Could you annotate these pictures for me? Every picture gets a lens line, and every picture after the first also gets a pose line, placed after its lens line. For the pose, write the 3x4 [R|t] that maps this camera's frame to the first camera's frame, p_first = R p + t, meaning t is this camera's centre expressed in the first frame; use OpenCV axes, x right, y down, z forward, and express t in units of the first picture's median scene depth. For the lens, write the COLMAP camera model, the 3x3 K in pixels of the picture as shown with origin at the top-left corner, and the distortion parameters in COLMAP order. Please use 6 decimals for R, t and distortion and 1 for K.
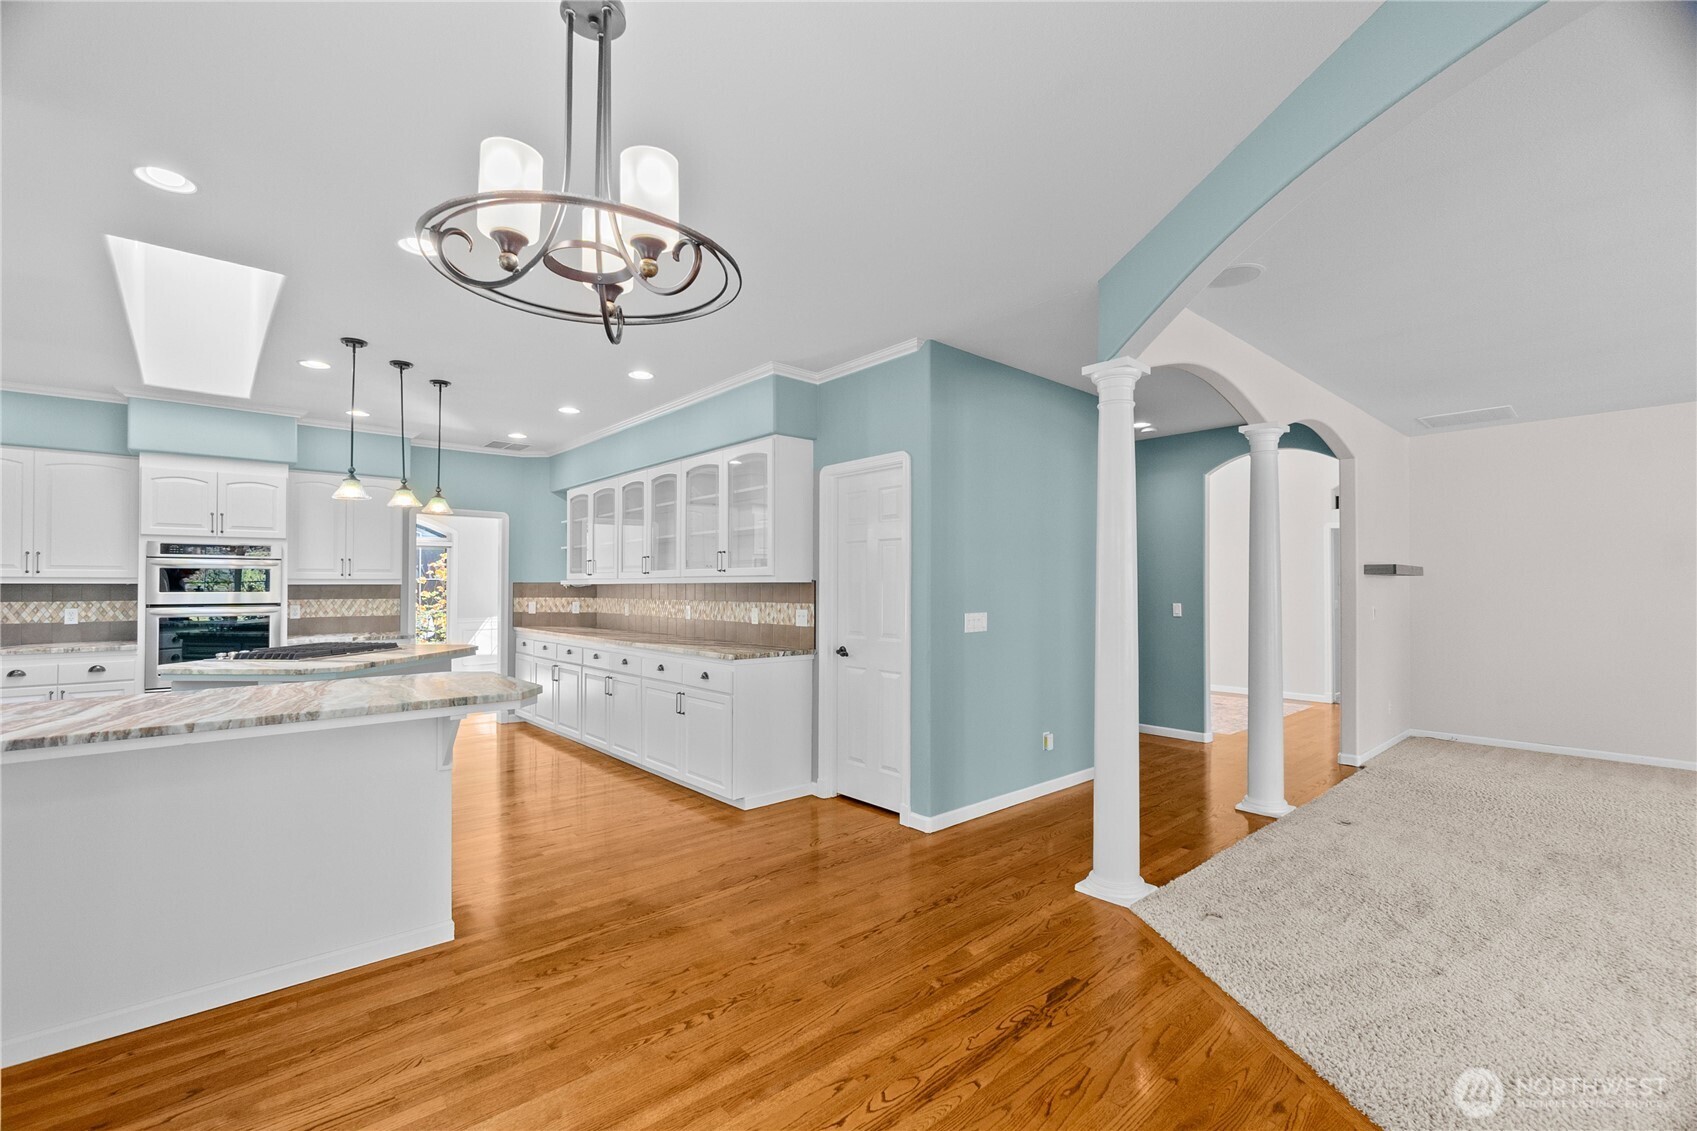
lens RADIAL K [[747.3, 0, 853.0], [0, 747.3, 567.2], [0, 0, 1]] dist [-0.001394, -0.001059]
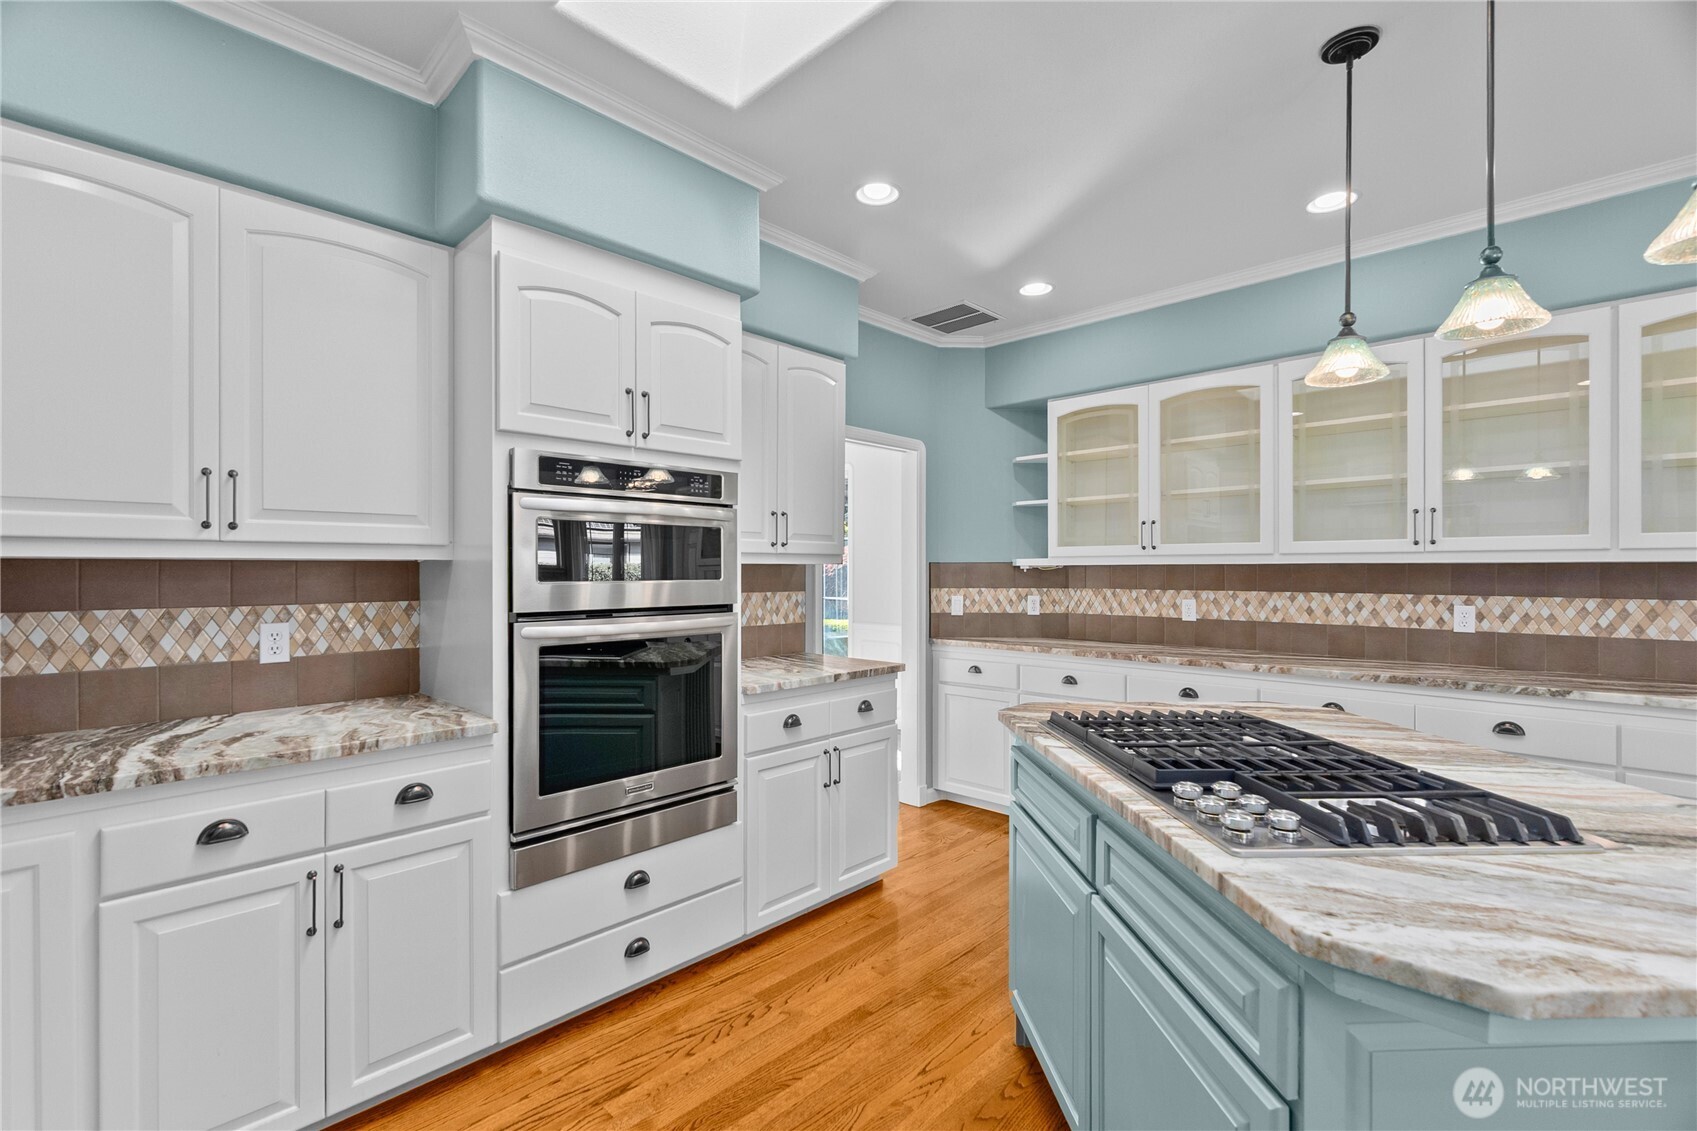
lens RADIAL K [[747.3, 0, 844.1], [0, 747.3, 573.4], [0, 0, 1]] dist [-0.001394, -0.001059]
pose [[0.996799, -0.000472, 0.079945, -0.773046], [-0.001804, 0.999595, 0.028395, 0.017171], [-0.079926, -0.028448, 0.996395, 0.577556]]
